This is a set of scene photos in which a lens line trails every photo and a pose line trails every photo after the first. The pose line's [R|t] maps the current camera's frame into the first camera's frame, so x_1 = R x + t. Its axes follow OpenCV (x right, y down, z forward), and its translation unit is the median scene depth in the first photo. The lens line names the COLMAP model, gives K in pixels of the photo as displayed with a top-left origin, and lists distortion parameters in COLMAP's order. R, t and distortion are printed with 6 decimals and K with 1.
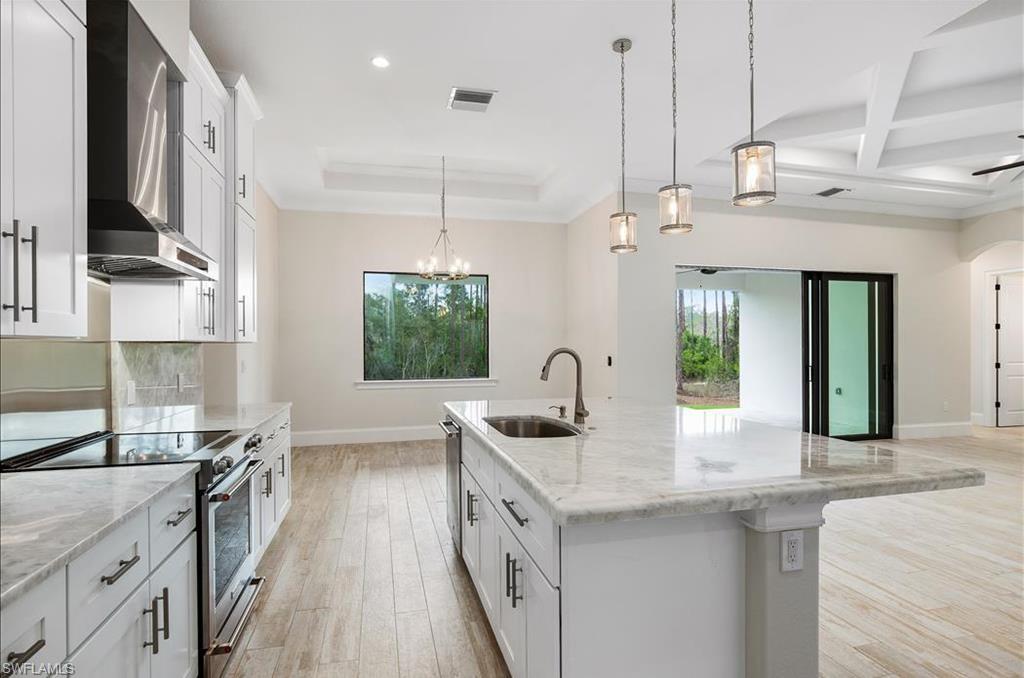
lens RADIAL K [[523.1, 0, 525.2], [0, 523.1, 344.7], [0, 0, 1]] dist [-0.004607, 0.001896]
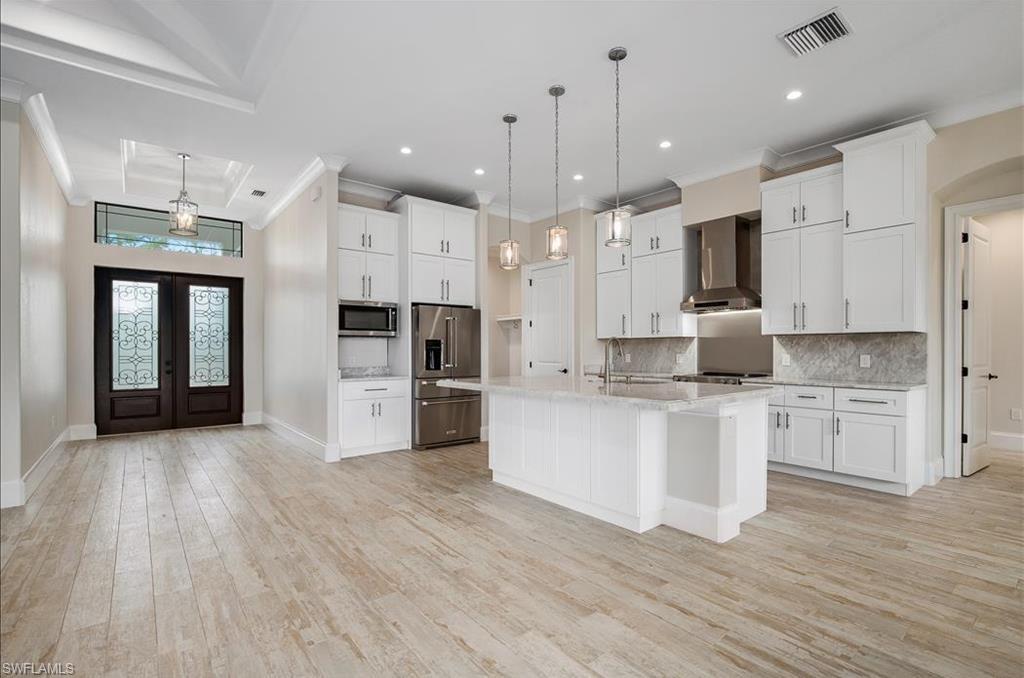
lens RADIAL K [[476.4, 0, 514.7], [0, 476.4, 348.1], [0, 0, 1]] dist [-0.016682, 0.004635]
pose [[-0.918134, 0.003063, -0.396259, 0.364958], [0.003417, 0.999994, -0.000188, 0.015433], [0.396256, -0.001527, -0.918139, 0.857550]]
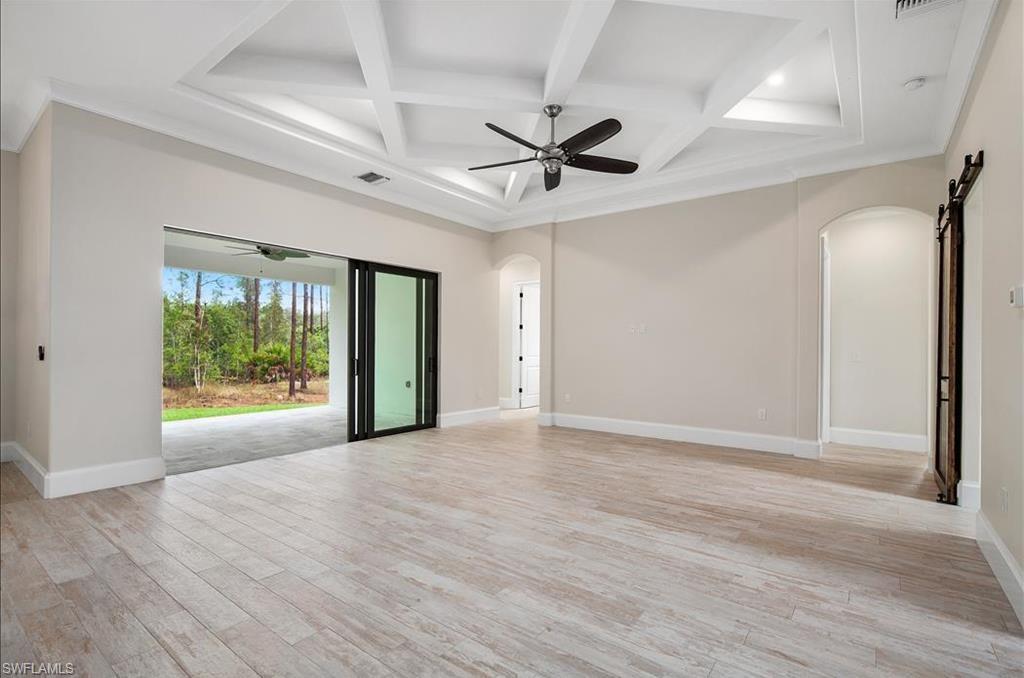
lens RADIAL K [[476.4, 0, 517.1], [0, 476.4, 347.1], [0, 0, 1]] dist [-0.016682, 0.004635]
pose [[0.790715, 0.007637, 0.612136, 0.247447], [-0.008977, 0.999959, -0.000880, 0.016194], [-0.612118, -0.004799, 0.790752, 0.135698]]
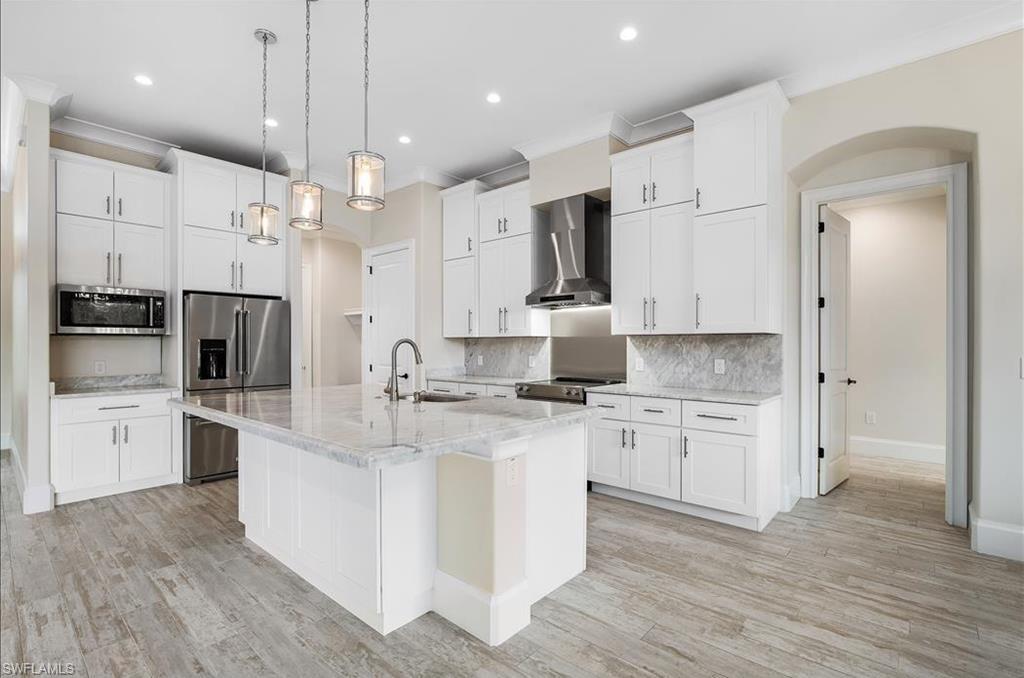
lens RADIAL K [[476.4, 0, 517.3], [0, 476.4, 340.6], [0, 0, 1]] dist [-0.016682, 0.004635]
pose [[-0.835656, -0.000023, -0.549252, 0.179984], [0.003403, 0.999981, -0.005219, 0.006678], [0.549242, -0.006230, -0.835640, 0.791895]]
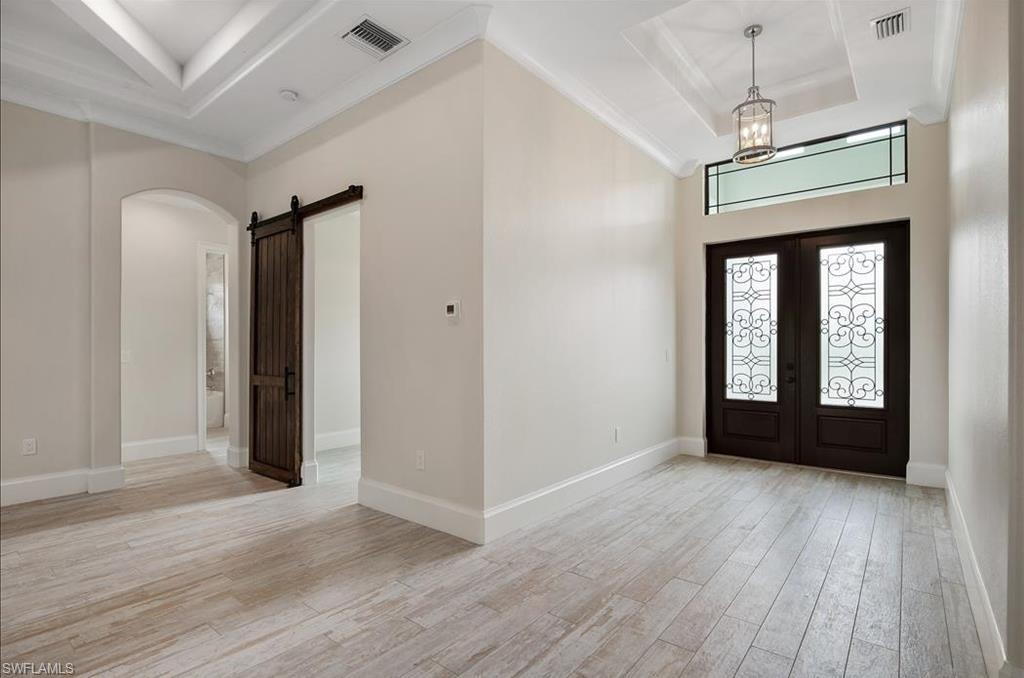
lens RADIAL K [[494.9, 0, 521.3], [0, 494.9, 351.4], [0, 0, 1]] dist [-0.017903, 0.001136]
pose [[-0.587341, -0.005329, 0.809322, 0.290190], [0.003804, 0.999949, 0.009345, 0.013573], [-0.809330, 0.008567, -0.587291, 0.392227]]
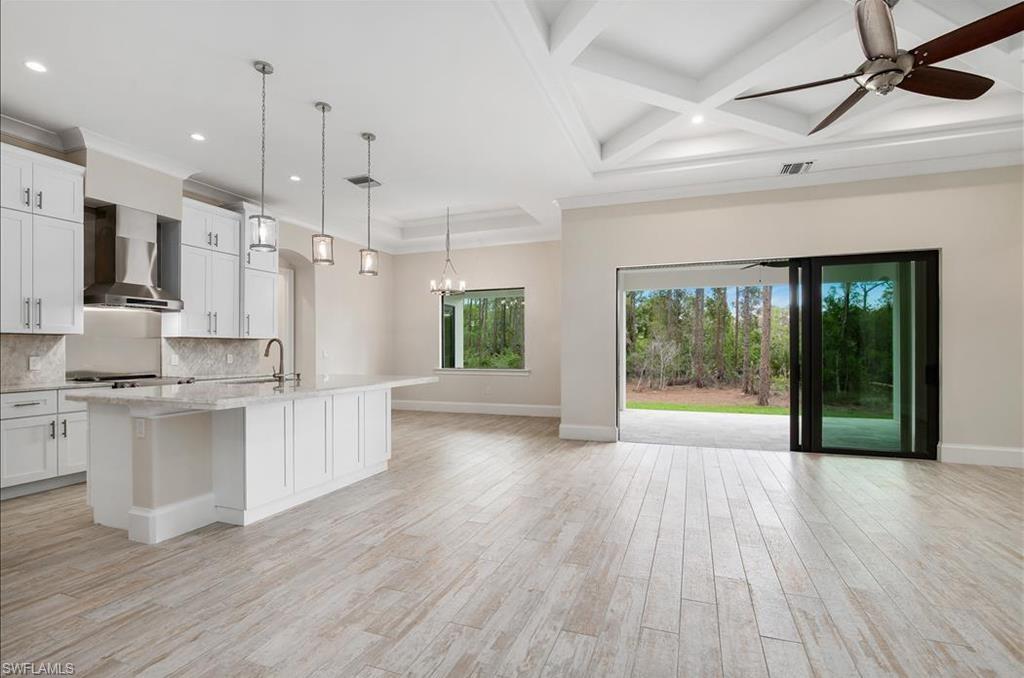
lens RADIAL K [[476.4, 0, 523.9], [0, 476.4, 349.1], [0, 0, 1]] dist [-0.016682, 0.004635]
pose [[0.818170, 0.001749, -0.574973, 0.627971], [-0.001652, 0.999998, 0.000692, 0.015002], [0.574974, 0.000384, 0.818172, 0.071673]]
